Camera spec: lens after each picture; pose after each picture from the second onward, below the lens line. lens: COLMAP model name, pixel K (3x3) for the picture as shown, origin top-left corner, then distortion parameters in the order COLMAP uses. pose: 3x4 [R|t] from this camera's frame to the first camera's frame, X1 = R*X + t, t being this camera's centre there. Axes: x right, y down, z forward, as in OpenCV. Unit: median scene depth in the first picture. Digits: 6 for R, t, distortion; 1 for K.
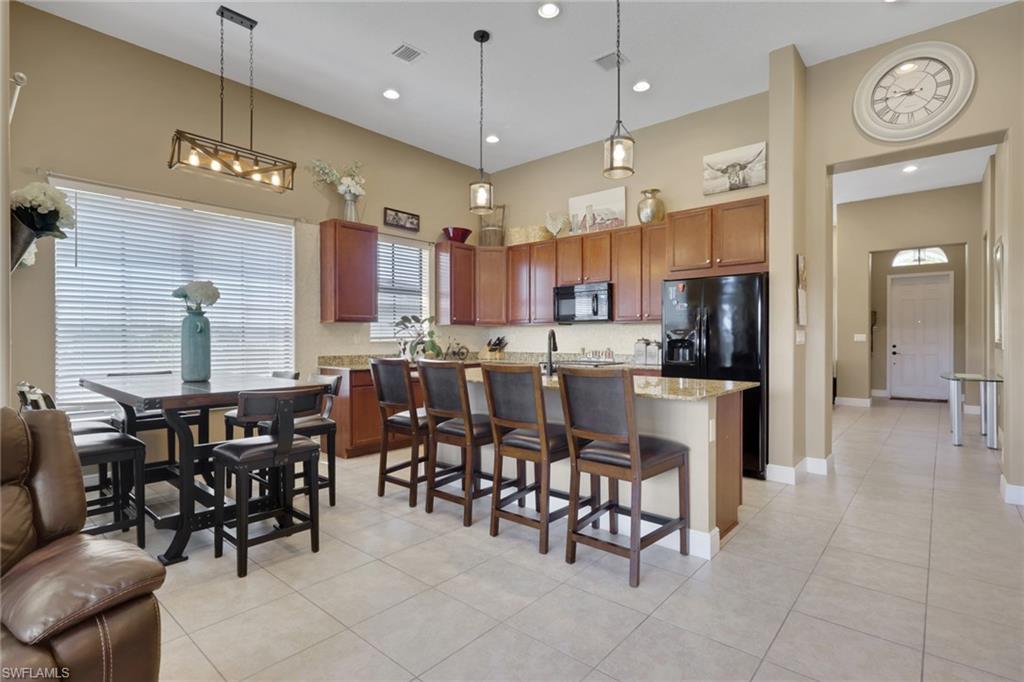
lens RADIAL K [[494.7, 0, 522.0], [0, 494.7, 339.3], [0, 0, 1]] dist [-0.004984, -0.001414]
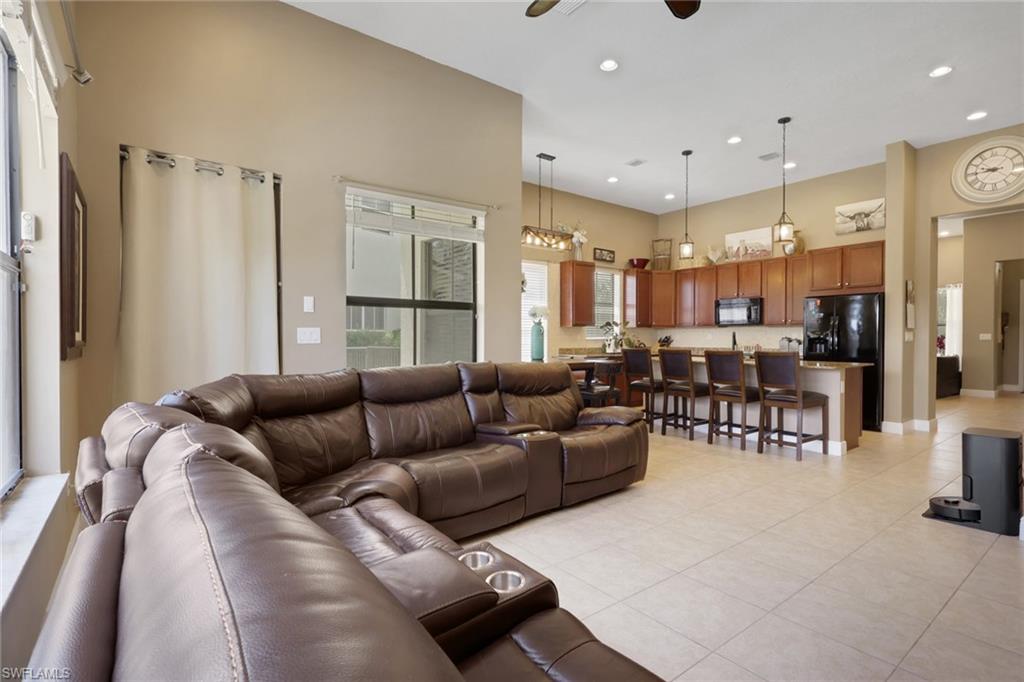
lens RADIAL K [[494.7, 0, 512.8], [0, 494.7, 342.4], [0, 0, 1]] dist [-0.004984, -0.001414]
pose [[0.976911, 0.003892, -0.213613, -0.232436], [-0.001899, 0.999953, 0.009531, 0.001467], [0.213640, -0.008906, 0.976872, -0.579854]]
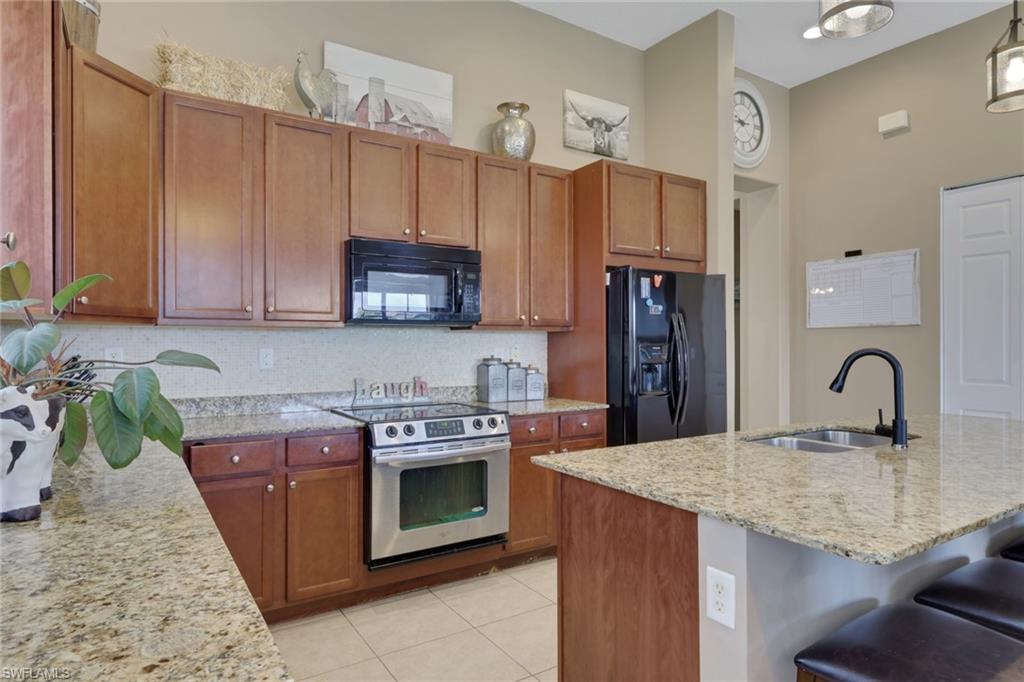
lens RADIAL K [[592.7, 0, 513.9], [0, 592.7, 342.6], [0, 0, 1]] dist [-0.000424, -0.000225]
pose [[0.287994, 0.003868, 0.957624, -0.451518], [0.000181, 0.999992, -0.004094, -0.017384], [-0.957632, 0.001352, 0.287991, 0.863136]]
